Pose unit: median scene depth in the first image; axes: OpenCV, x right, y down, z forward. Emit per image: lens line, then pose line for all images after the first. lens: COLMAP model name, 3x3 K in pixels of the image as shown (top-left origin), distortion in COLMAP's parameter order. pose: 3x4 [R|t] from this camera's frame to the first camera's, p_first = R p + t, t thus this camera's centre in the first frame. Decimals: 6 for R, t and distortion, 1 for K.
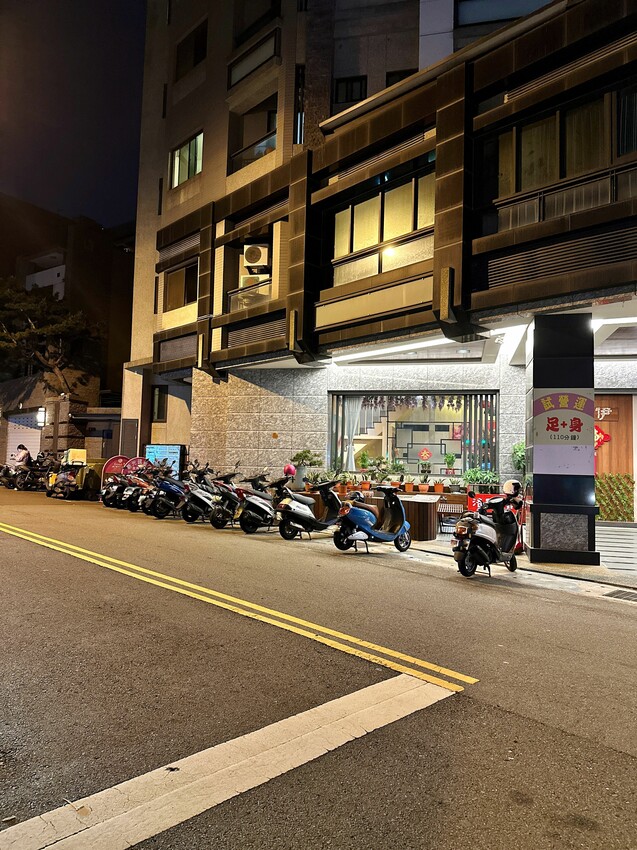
lens RADIAL K [[602.0, 0, 320.3], [0, 602.0, 427.7], [0, 0, 1]] dist [0.012948, -0.001894]
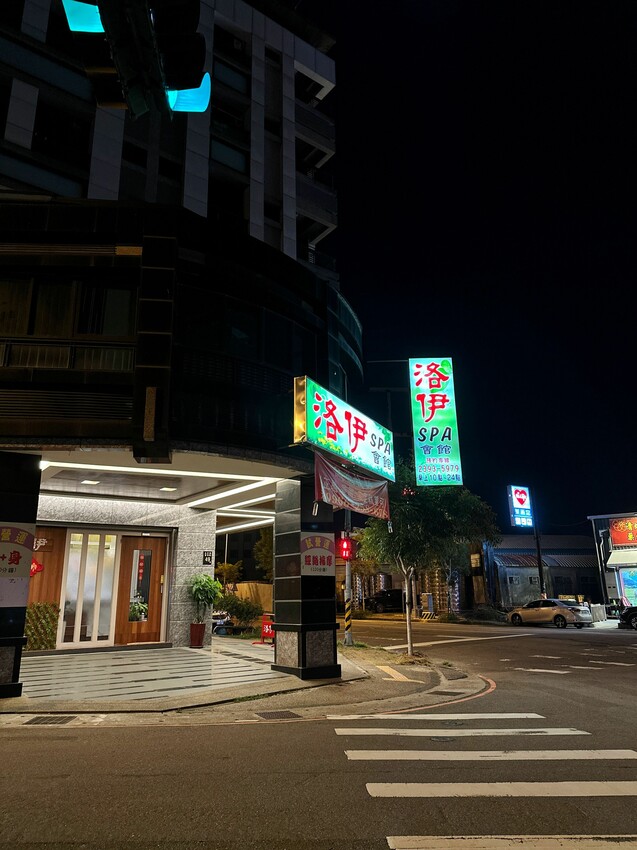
lens RADIAL K [[602.0, 0, 317.8], [0, 602.0, 427.3], [0, 0, 1]] dist [0.012948, -0.001894]
pose [[0.643079, 0.174204, 0.745723, -0.065454], [-0.020511, 0.977351, -0.210626, -0.016208], [-0.765525, 0.120154, 0.632087, -0.105719]]
